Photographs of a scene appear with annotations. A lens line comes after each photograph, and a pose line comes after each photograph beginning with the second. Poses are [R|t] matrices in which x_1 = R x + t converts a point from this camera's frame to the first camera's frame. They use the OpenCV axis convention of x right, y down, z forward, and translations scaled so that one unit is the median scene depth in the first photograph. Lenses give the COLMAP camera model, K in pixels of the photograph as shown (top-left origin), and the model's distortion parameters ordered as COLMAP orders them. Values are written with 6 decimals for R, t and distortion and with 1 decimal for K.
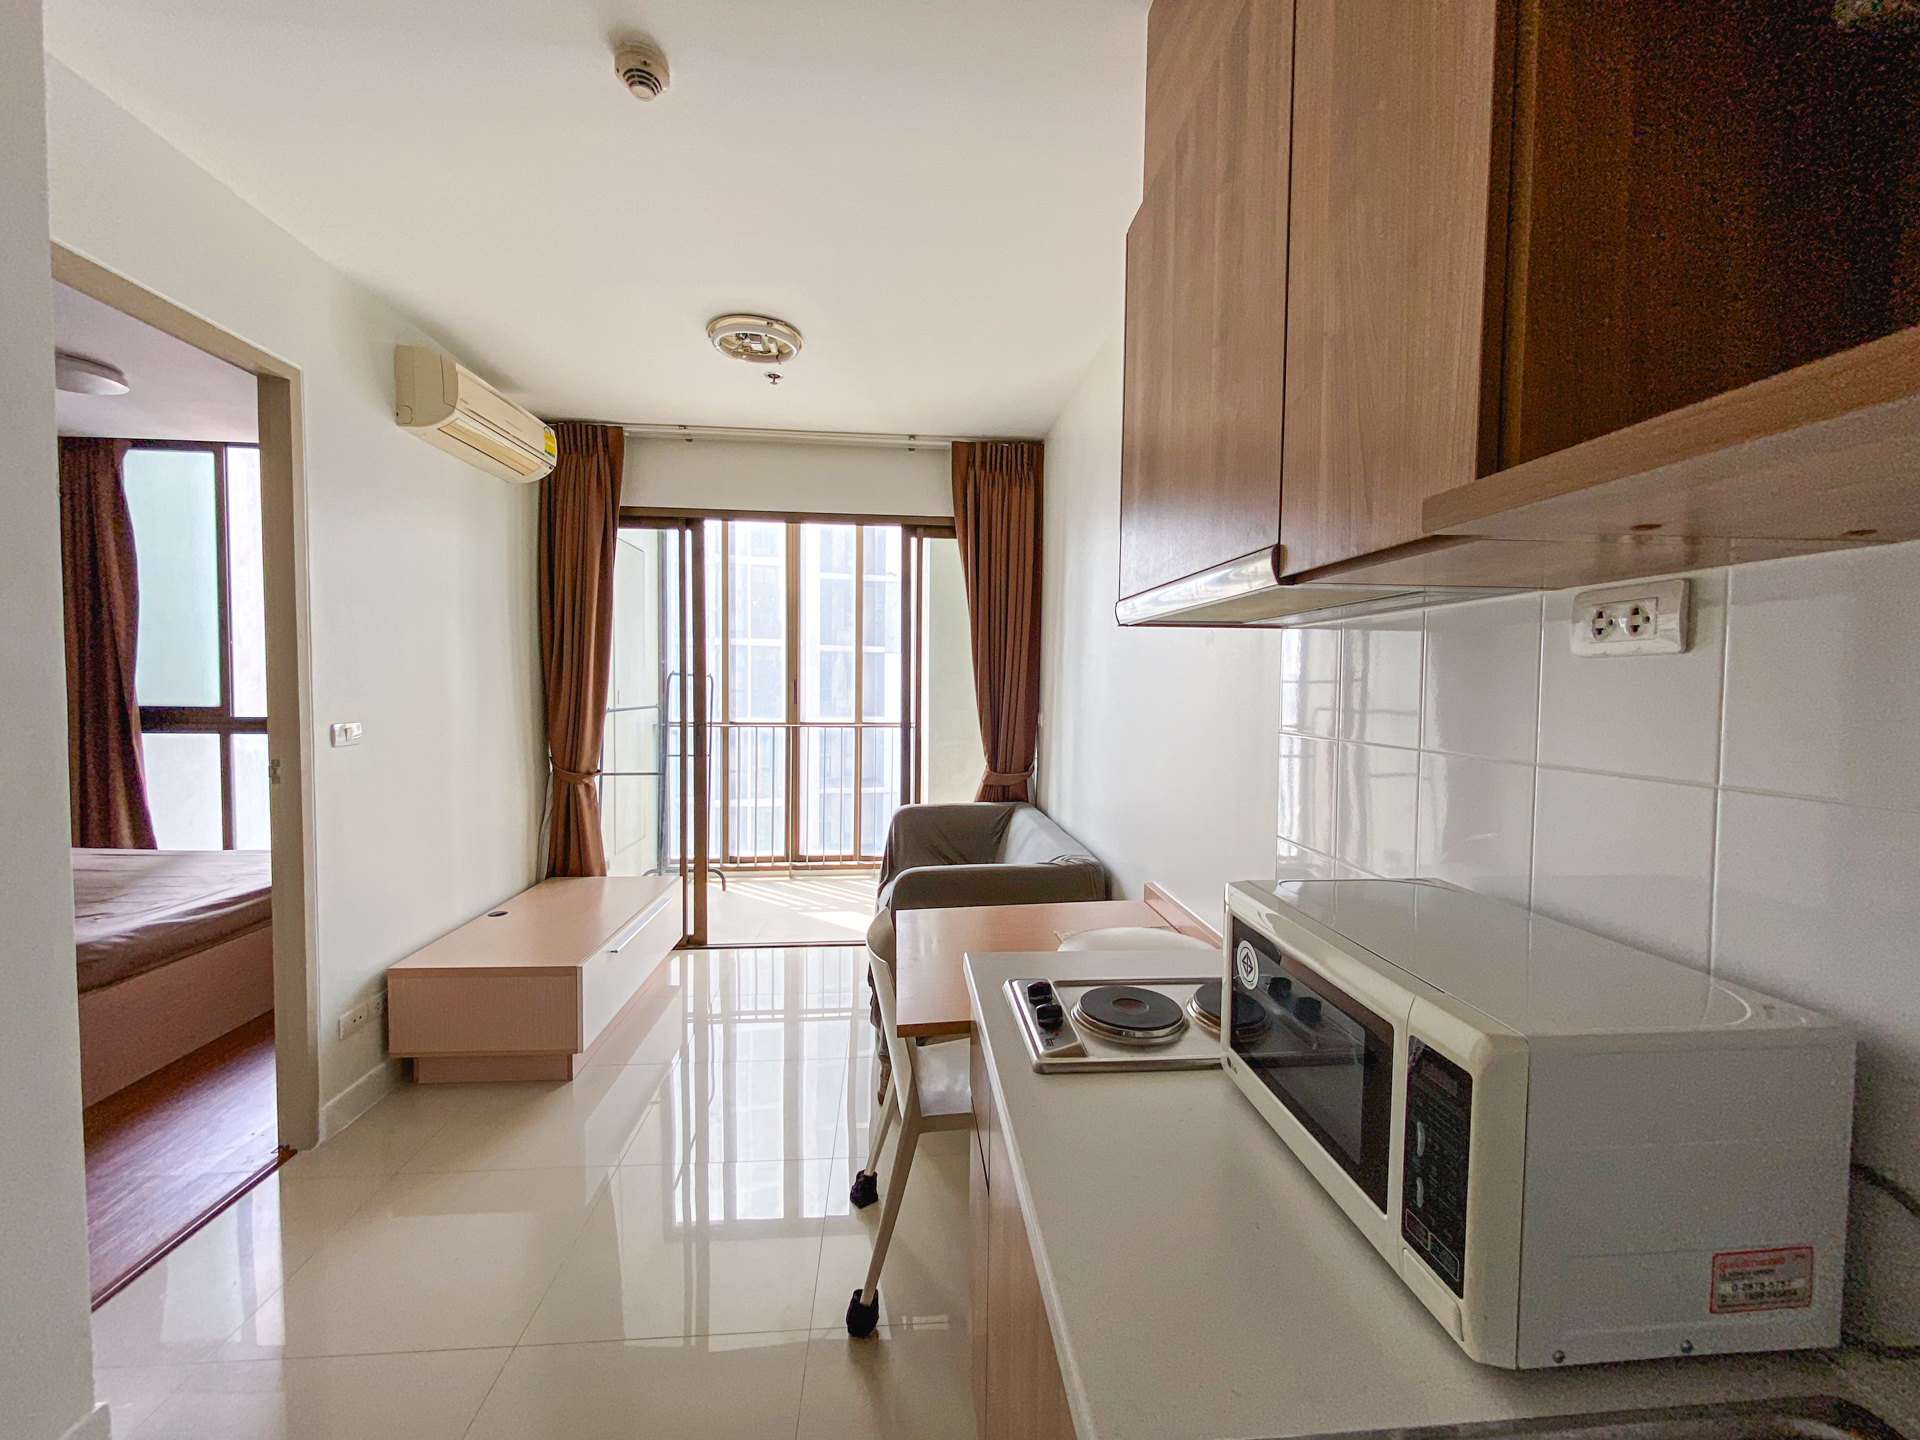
lens RADIAL K [[766.7, 0, 950.7], [0, 766.7, 704.8], [0, 0, 1]] dist [0.003004, 0.000583]
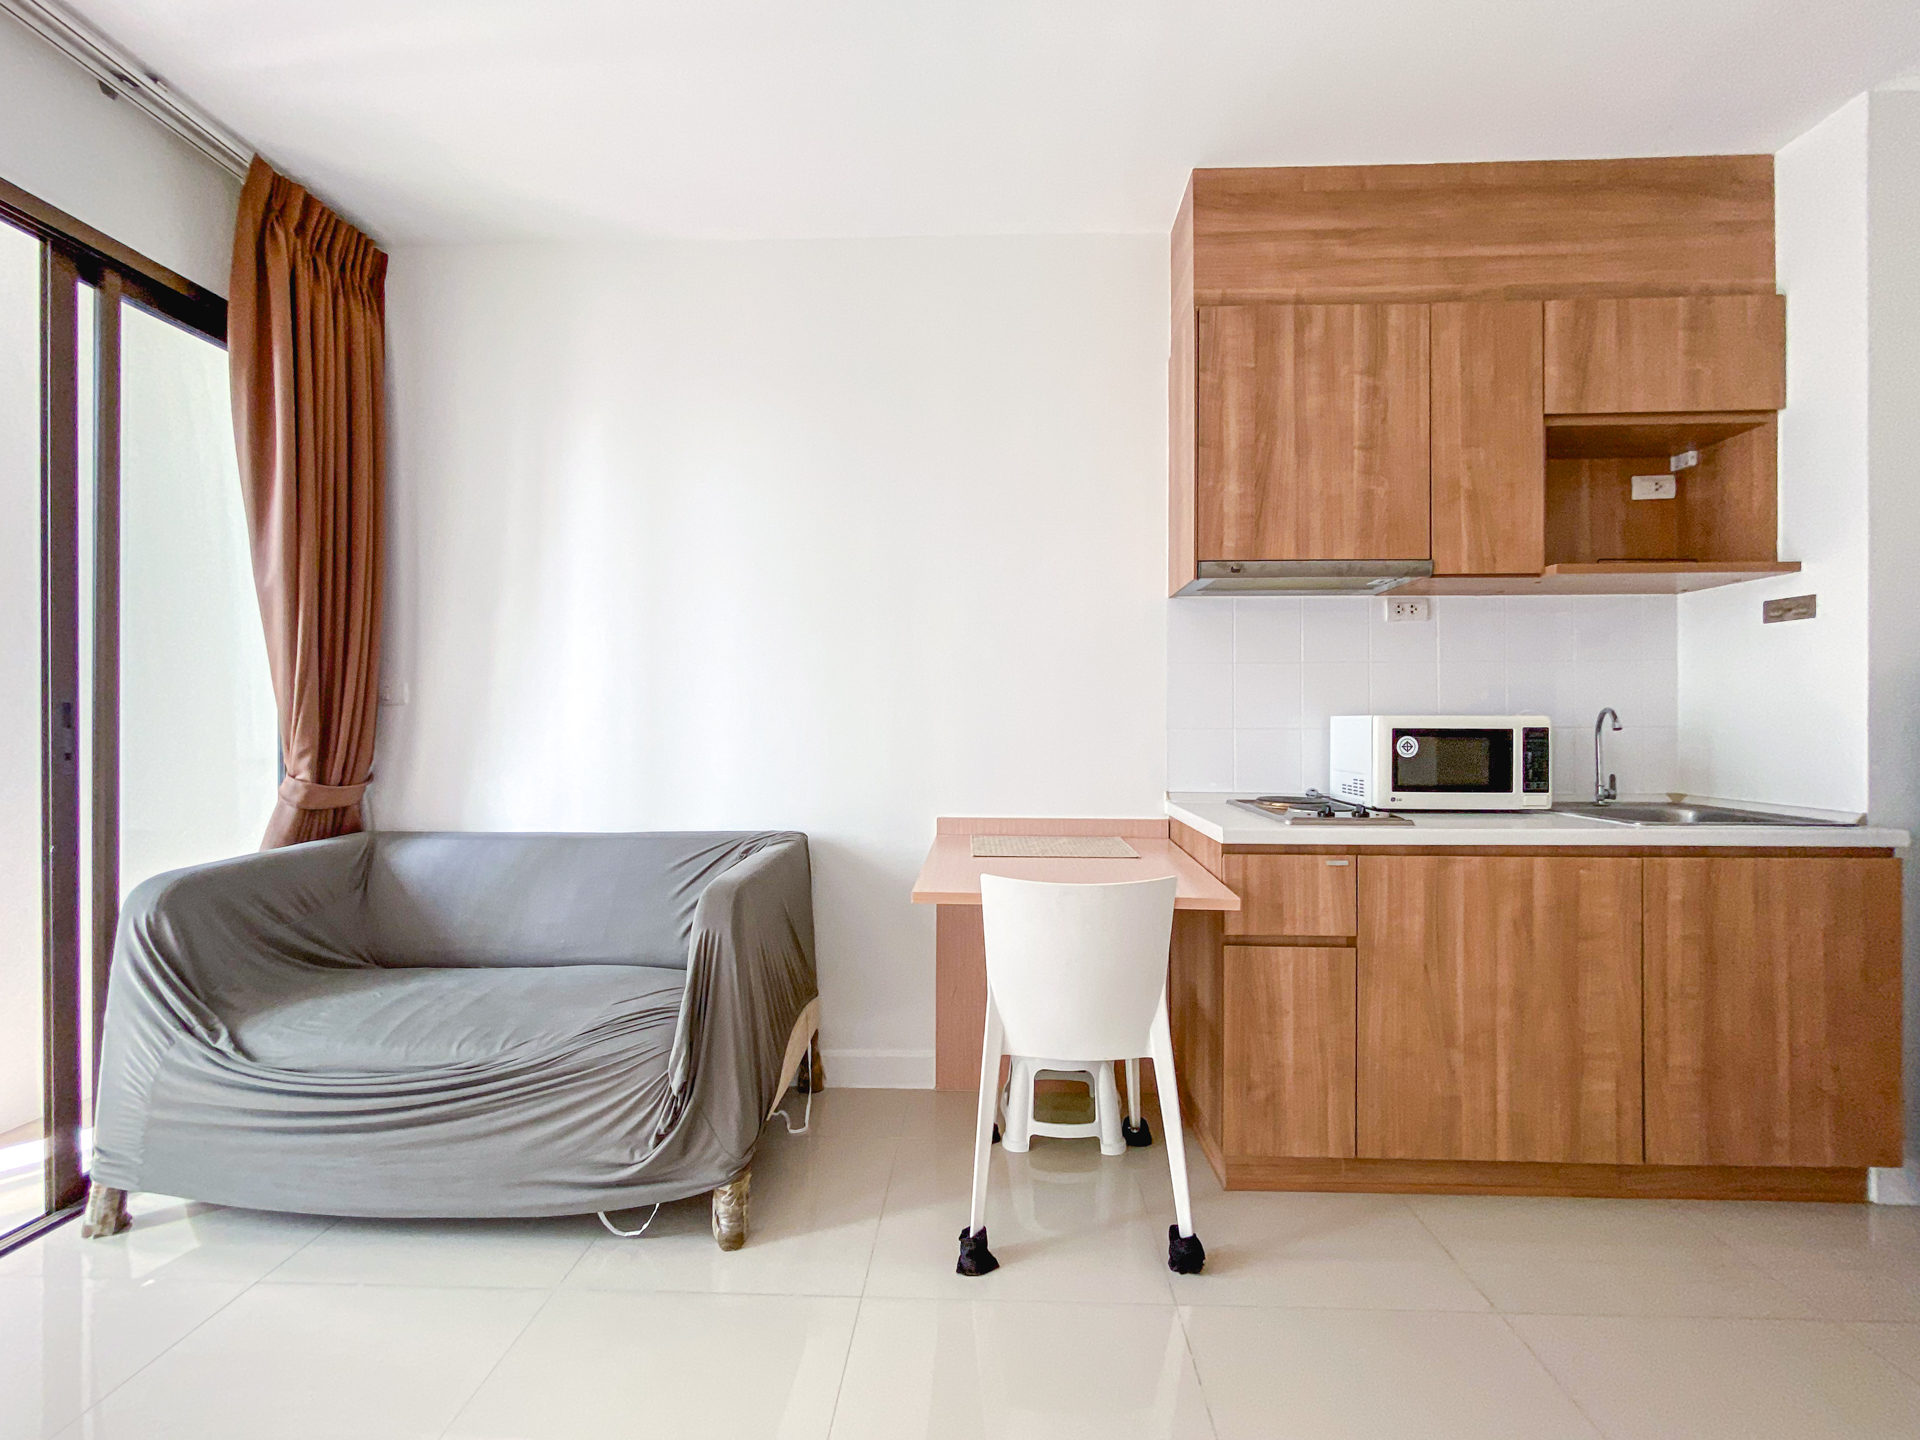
lens RADIAL K [[776.1, 0, 967.3], [0, 776.1, 713.6], [0, 0, 1]] dist [-0.000400, -0.000169]
pose [[0.119470, -0.007571, 0.992809, -0.464304], [0.028981, 0.999571, 0.004135, 0.047127], [-0.992415, 0.028279, 0.119639, 0.468891]]
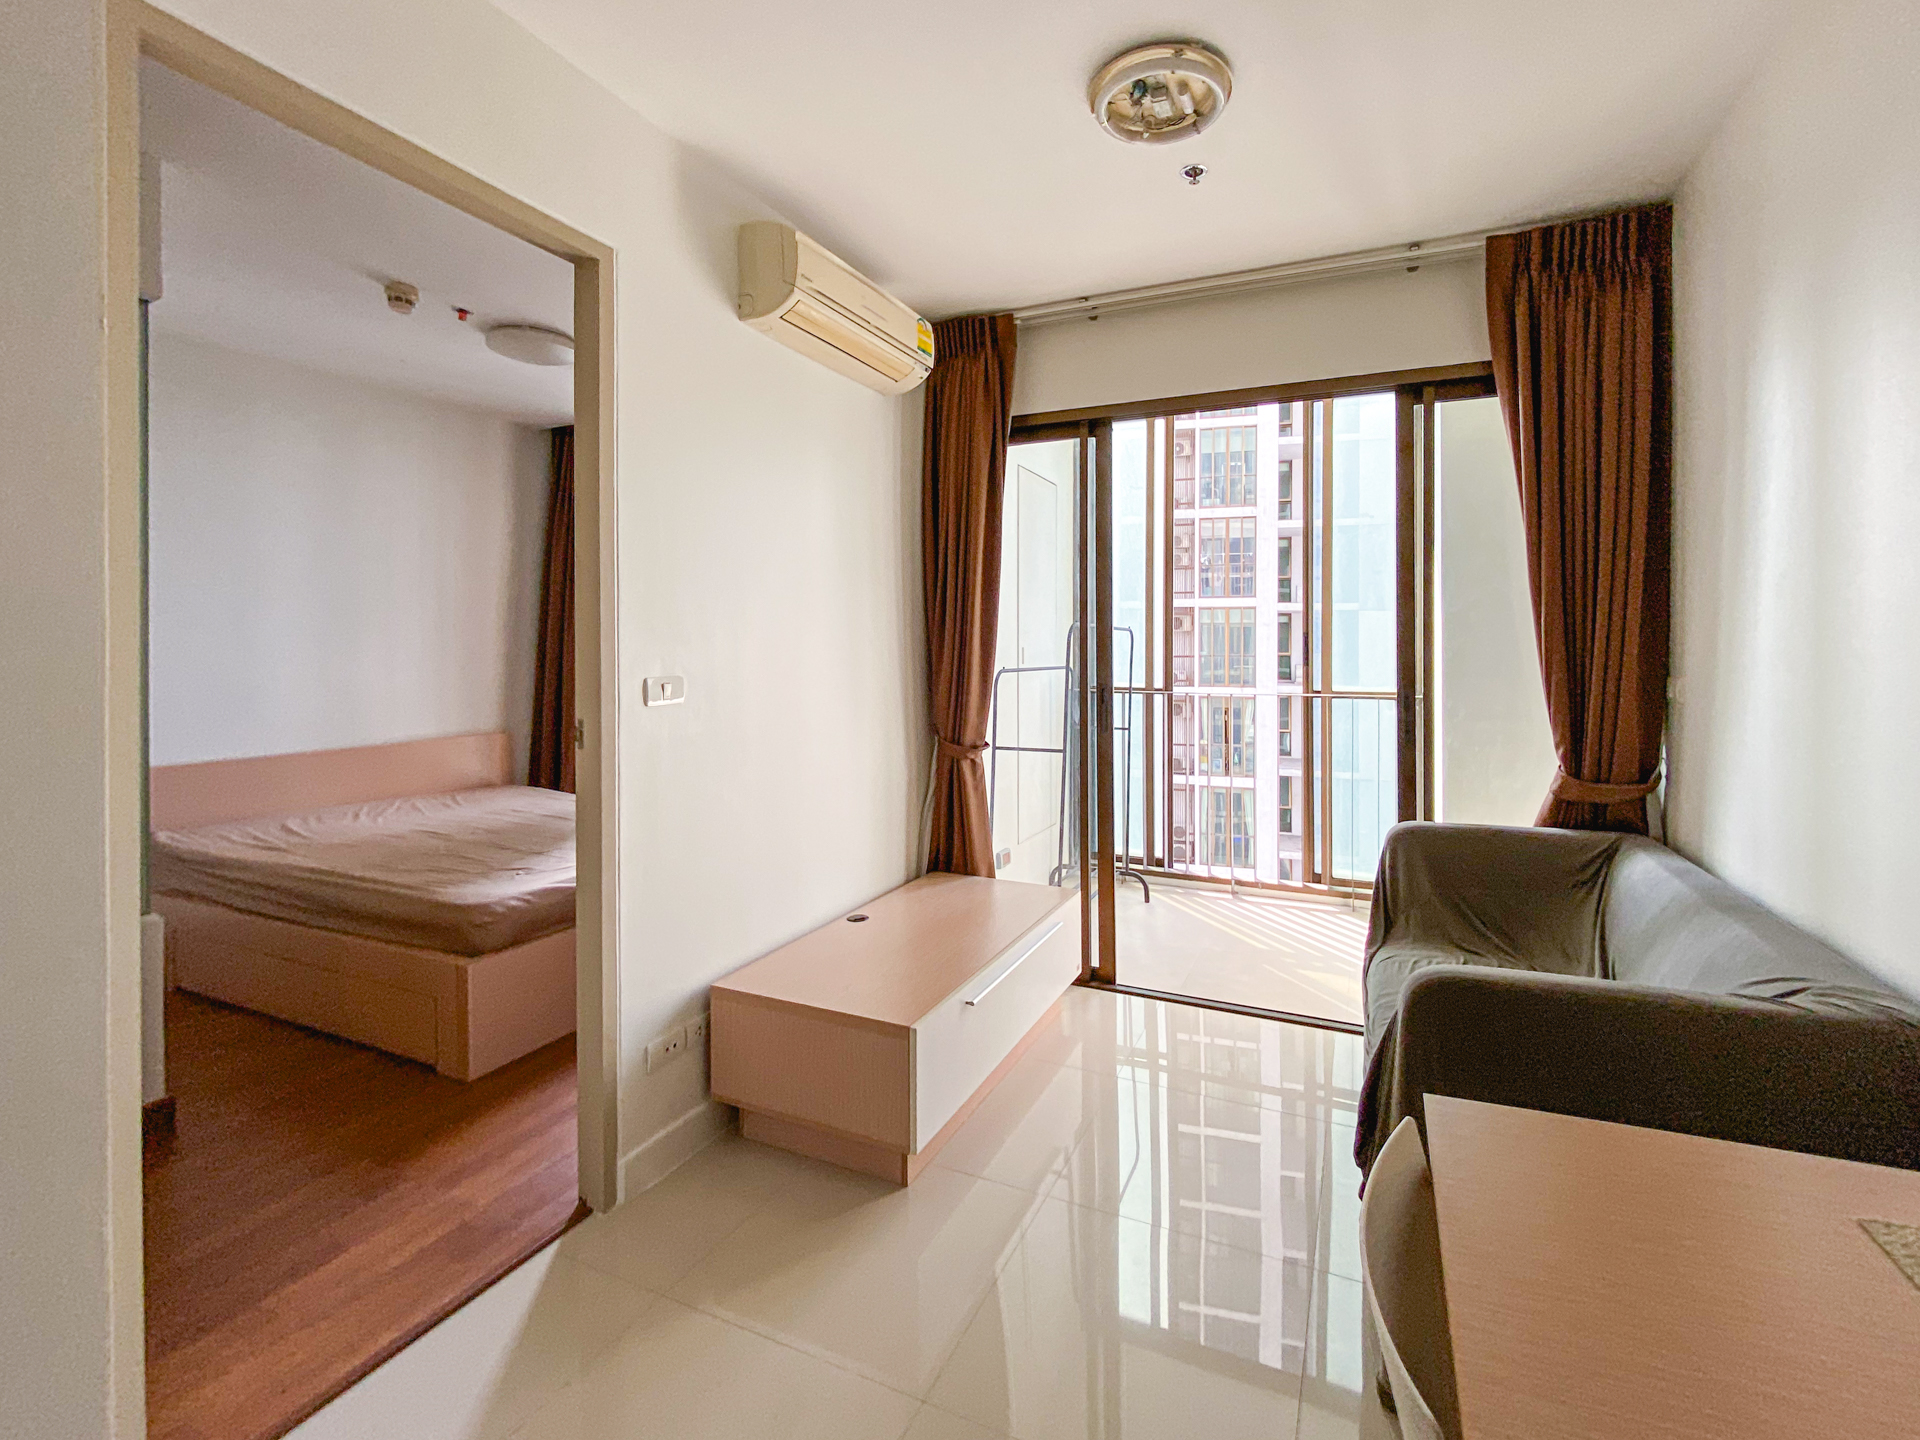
lens RADIAL K [[848.2, 0, 1011.8], [0, 848.2, 640.1], [0, 0, 1]] dist [0.003084, -0.000367]
pose [[0.890123, -0.009657, -0.455618, -0.030257], [-0.007688, 0.999315, -0.036200, 0.008741], [0.455656, 0.035725, 0.889439, 0.227978]]
